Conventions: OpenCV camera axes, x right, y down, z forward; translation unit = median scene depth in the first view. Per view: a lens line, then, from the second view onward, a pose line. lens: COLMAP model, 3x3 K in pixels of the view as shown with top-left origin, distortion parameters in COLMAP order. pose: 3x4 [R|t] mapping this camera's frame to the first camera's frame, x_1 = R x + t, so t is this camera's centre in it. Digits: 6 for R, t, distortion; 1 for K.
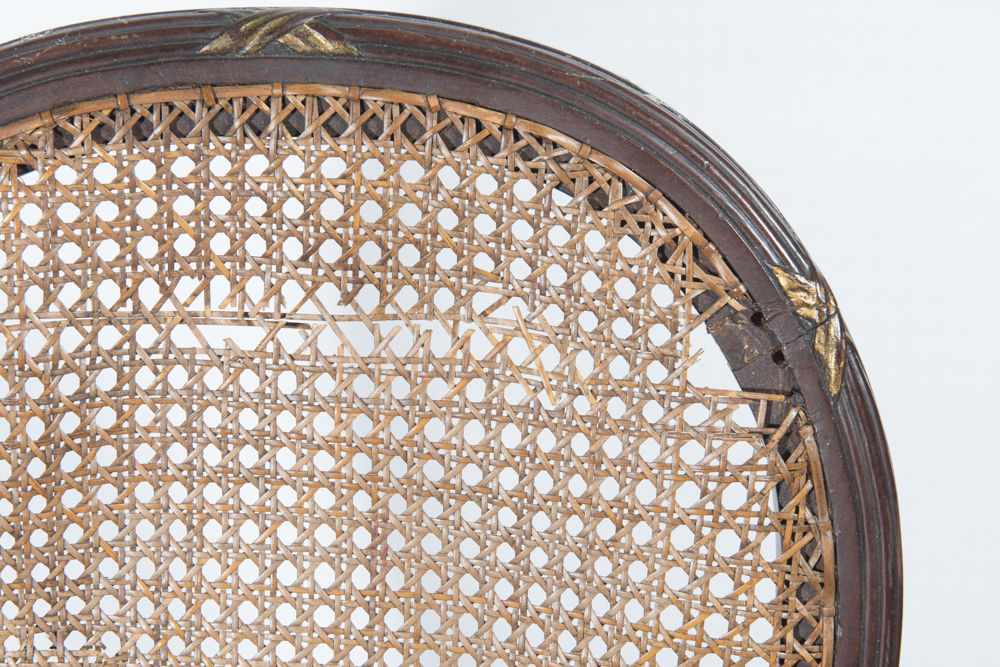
lens RADIAL K [[1937.9, 0, 506.3], [0, 1937.9, 333.0], [0, 0, 1]] dist [0.093976, 0.000000]
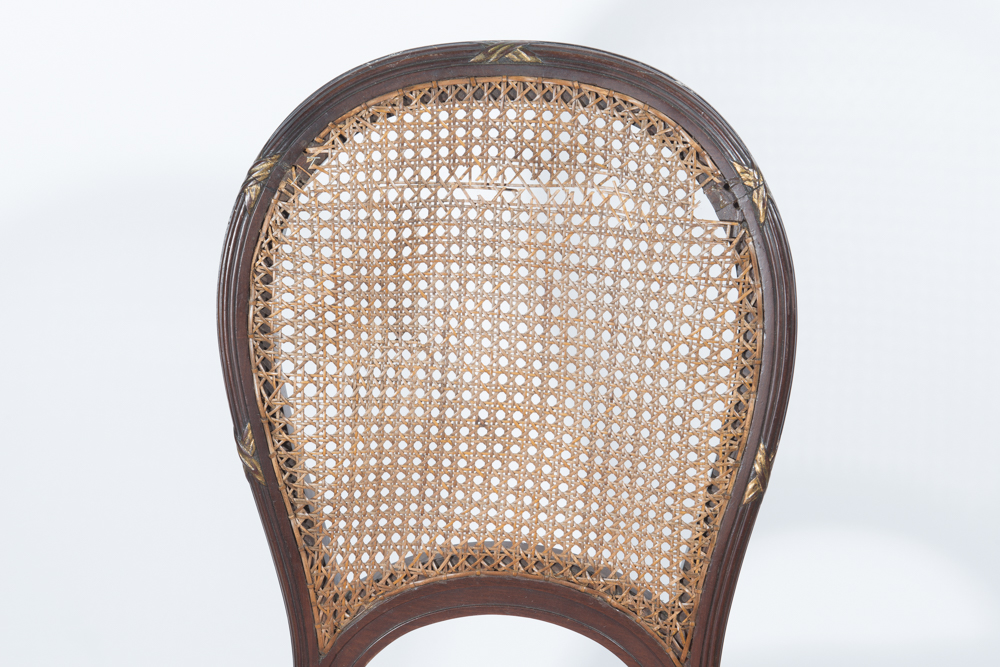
lens RADIAL K [[1937.9, 0, 496.6], [0, 1937.9, 338.2], [0, 0, 1]] dist [0.093976, 0.000000]
pose [[0.994424, 0.016296, -0.104191, 0.102037], [-0.014366, 0.999712, 0.019245, 0.120555], [0.104474, -0.017640, 0.994371, -1.139883]]
